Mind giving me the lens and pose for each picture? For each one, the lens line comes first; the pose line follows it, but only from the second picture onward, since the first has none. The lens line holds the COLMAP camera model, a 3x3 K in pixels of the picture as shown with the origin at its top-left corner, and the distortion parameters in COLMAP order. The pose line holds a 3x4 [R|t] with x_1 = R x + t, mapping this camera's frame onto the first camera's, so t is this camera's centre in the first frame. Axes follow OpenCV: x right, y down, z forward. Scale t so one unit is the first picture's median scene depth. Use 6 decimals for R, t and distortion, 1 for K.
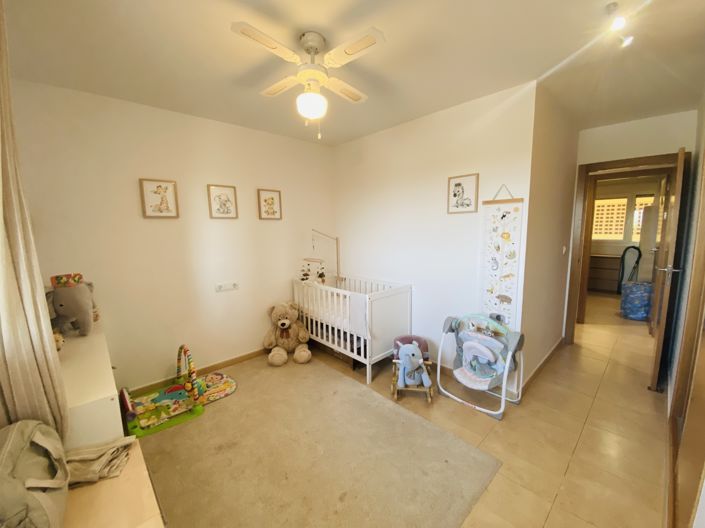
lens RADIAL K [[285.9, 0, 352.5], [0, 285.9, 264.0], [0, 0, 1]] dist [0.022021, -0.018598]
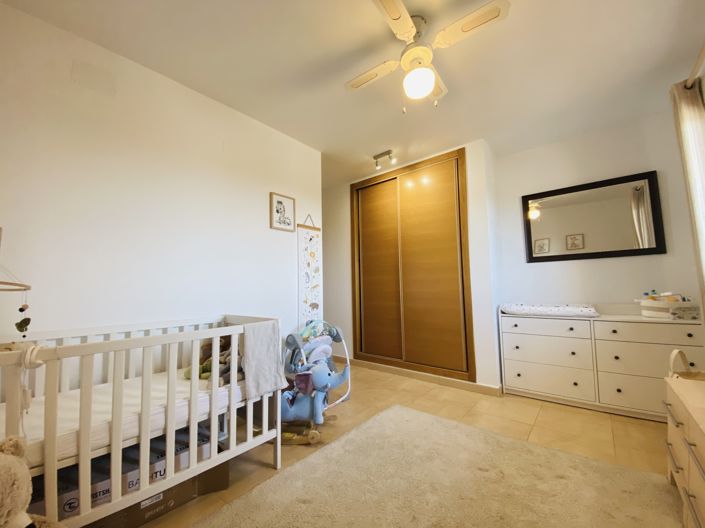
lens RADIAL K [[285.9, 0, 352.5], [0, 285.9, 264.0], [0, 0, 1]] dist [0.022021, -0.018598]
pose [[-0.118436, 0.089530, 0.988917, -0.698298], [0.138961, 0.987621, -0.072770, 0.055706], [-0.983190, 0.128802, -0.129411, 0.960501]]
